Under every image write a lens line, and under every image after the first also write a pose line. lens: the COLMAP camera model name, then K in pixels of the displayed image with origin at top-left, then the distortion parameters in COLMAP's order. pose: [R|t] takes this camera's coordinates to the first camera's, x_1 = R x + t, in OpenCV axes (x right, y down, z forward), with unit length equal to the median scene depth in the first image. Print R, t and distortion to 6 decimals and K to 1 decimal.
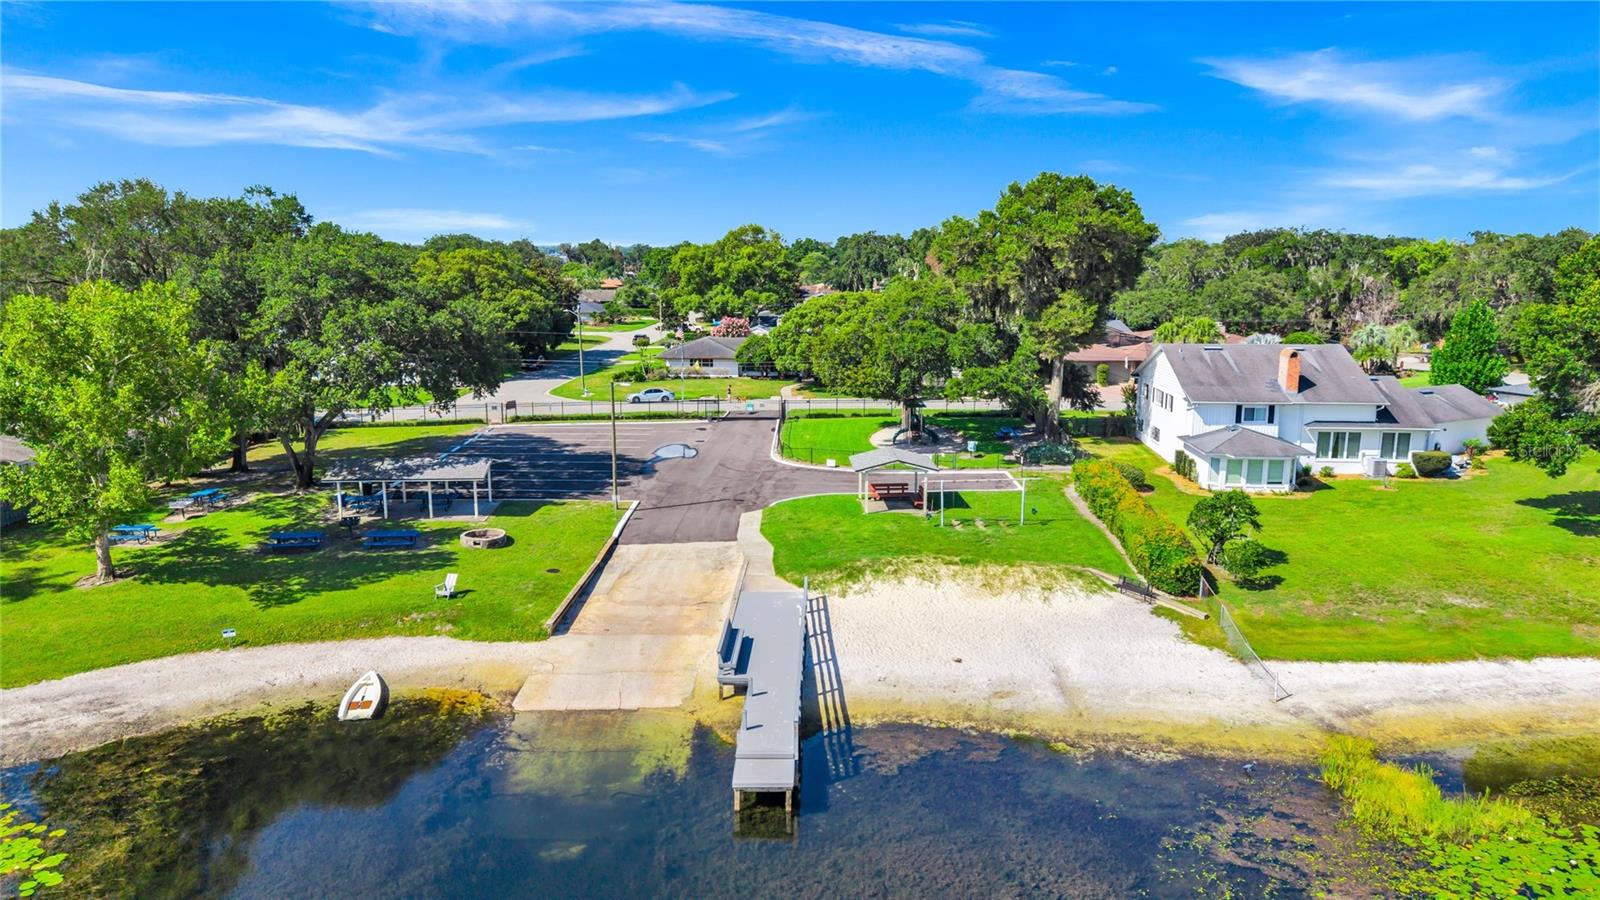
lens RADIAL K [[1061.5, 0, 800.0], [0, 1061.5, 450.0], [0, 0, 1]] dist [0.052587, -0.059954]
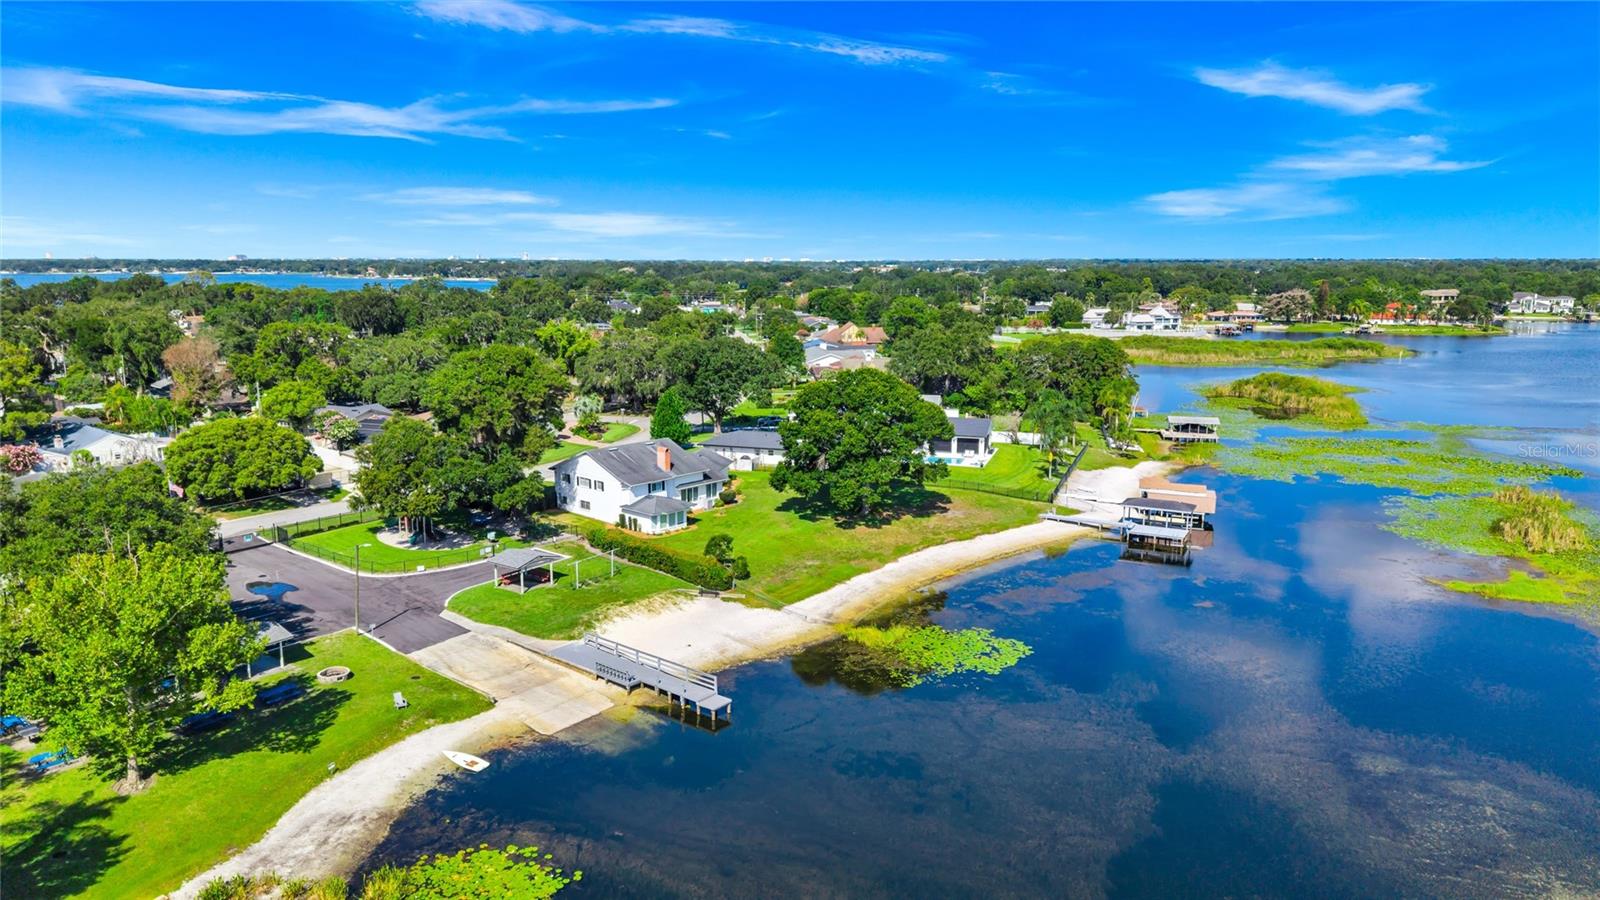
lens RADIAL K [[1061.5, 0, 800.0], [0, 1061.5, 450.0], [0, 0, 1]] dist [0.052587, -0.059954]
pose [[0.625732, -0.140740, 0.767237, -0.772421], [0.146711, 0.987269, 0.061449, -0.167338], [-0.766117, 0.074111, 0.638414, -0.313120]]
